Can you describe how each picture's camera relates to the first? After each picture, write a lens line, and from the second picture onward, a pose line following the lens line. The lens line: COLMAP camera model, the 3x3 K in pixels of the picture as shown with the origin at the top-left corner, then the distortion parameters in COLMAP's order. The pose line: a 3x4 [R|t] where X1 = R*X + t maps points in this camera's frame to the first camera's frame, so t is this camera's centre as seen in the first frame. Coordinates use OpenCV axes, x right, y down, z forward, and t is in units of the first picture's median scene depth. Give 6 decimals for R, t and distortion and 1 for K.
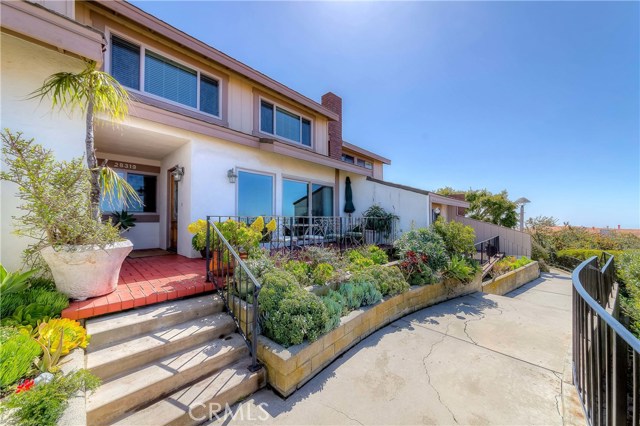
lens RADIAL K [[227.4, 0, 322.8], [0, 227.4, 214.4], [0, 0, 1]] dist [-0.000537, 0.000746]
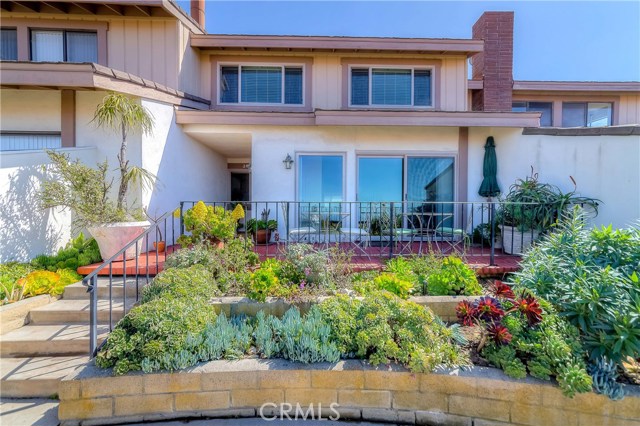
lens RADIAL K [[227.4, 0, 320.0], [0, 227.4, 213.4], [0, 0, 1]] dist [-0.000537, 0.000746]
pose [[0.702091, 0.014014, -0.711950, 0.297540], [0.015761, 0.999256, 0.035212, 0.014211], [0.711913, -0.035943, 0.701347, 0.322233]]
